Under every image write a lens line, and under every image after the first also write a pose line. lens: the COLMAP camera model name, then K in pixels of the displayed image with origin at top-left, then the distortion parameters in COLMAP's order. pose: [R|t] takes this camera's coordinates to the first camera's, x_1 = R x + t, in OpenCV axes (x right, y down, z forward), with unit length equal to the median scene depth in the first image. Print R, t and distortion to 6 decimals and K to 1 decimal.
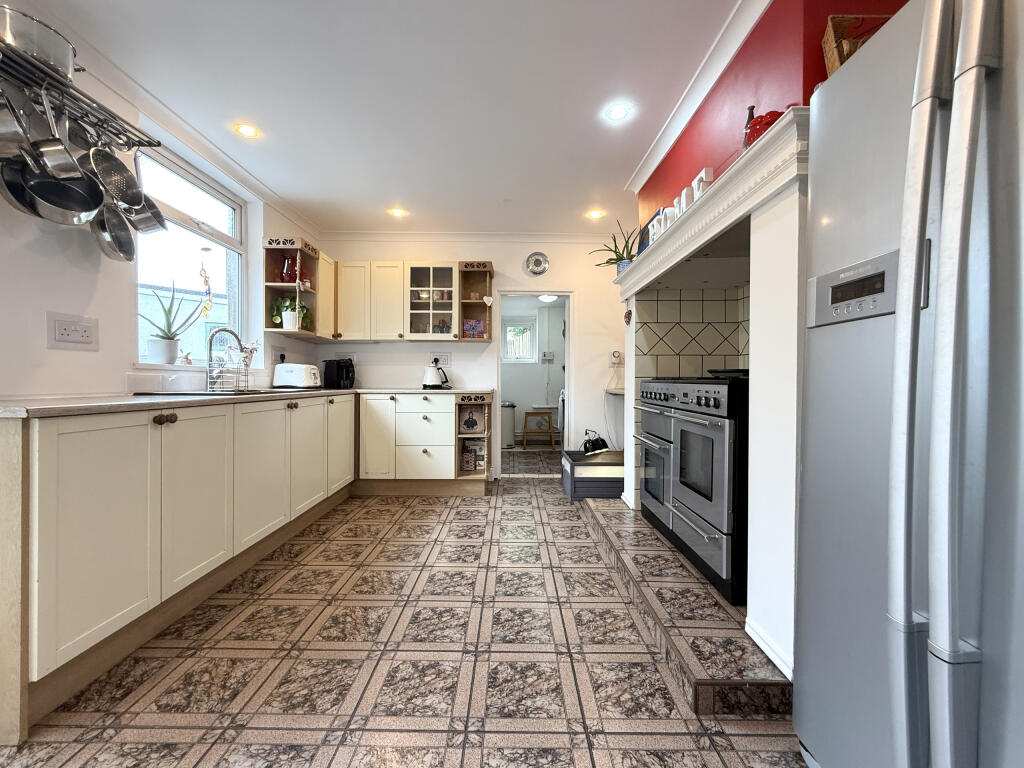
lens RADIAL K [[407.4, 0, 506.6], [0, 407.4, 383.8], [0, 0, 1]] dist [0.000148, -0.000009]
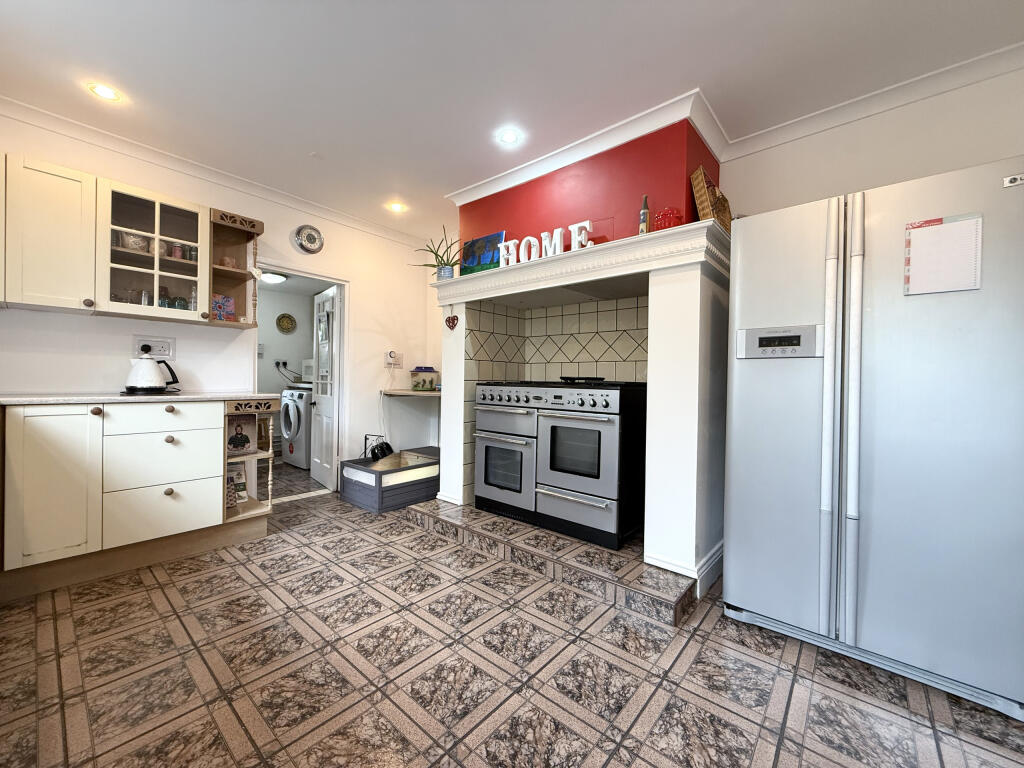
lens RADIAL K [[407.4, 0, 503.7], [0, 407.4, 383.5], [0, 0, 1]] dist [0.000148, -0.000009]
pose [[0.651060, 0.000850, 0.759026, -0.343434], [-0.006517, 0.999969, 0.004470, -0.010712], [-0.758998, -0.007856, 0.651045, 0.188772]]
